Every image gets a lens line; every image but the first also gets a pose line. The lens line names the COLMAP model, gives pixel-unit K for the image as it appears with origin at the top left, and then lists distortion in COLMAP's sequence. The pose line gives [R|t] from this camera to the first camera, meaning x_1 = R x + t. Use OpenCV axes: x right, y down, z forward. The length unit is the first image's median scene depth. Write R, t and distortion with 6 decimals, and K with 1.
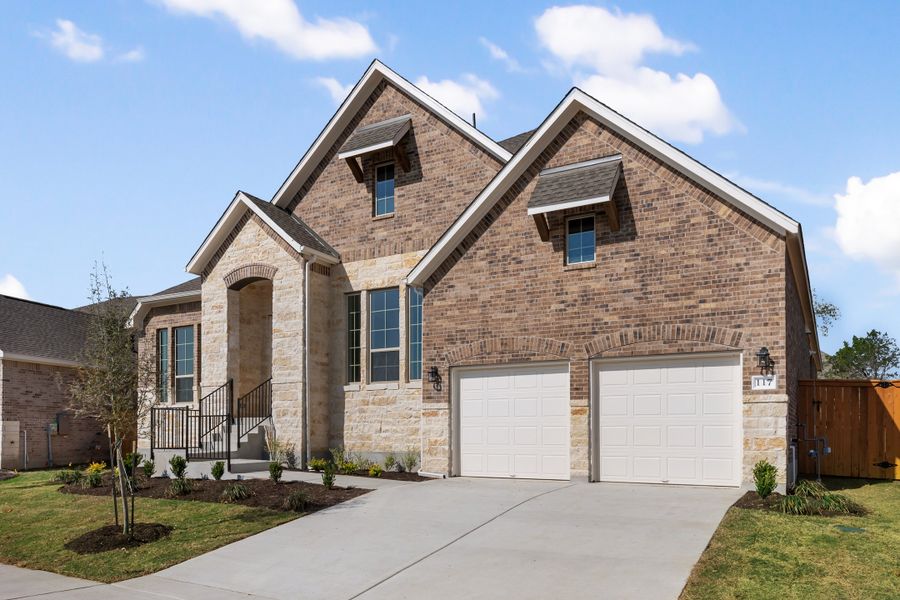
lens RADIAL K [[670.5, 0, 382.1], [0, 670.5, 432.1], [0, 0, 1]] dist [-0.002665, 0.000479]
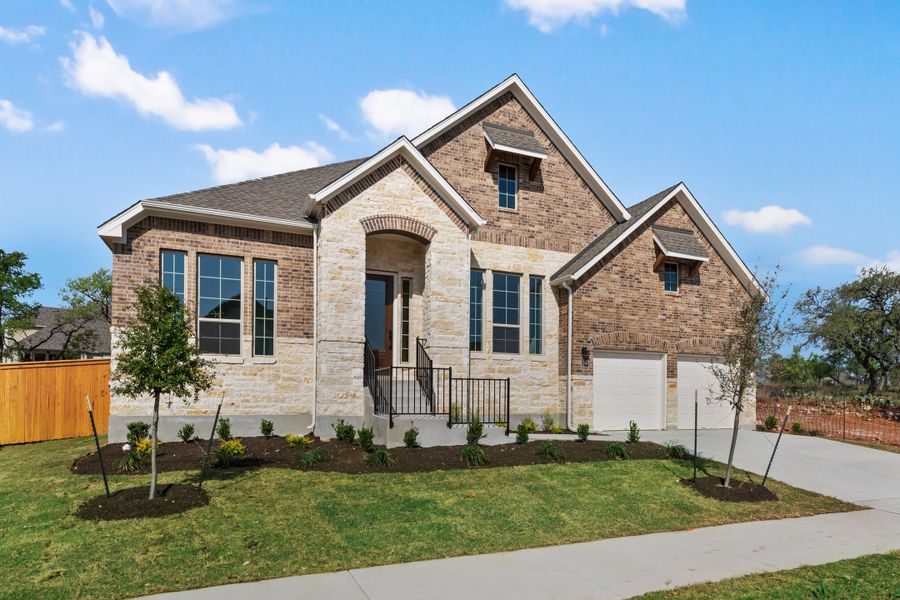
lens RADIAL K [[625.8, 0, 438.0], [0, 625.8, 399.0], [0, 0, 1]] dist [-0.002352, -0.001114]
pose [[0.543464, 0.005326, 0.839415, -1.104421], [-0.010675, 0.999943, 0.000567, 0.004935], [-0.839364, -0.009269, 0.543490, 0.585778]]
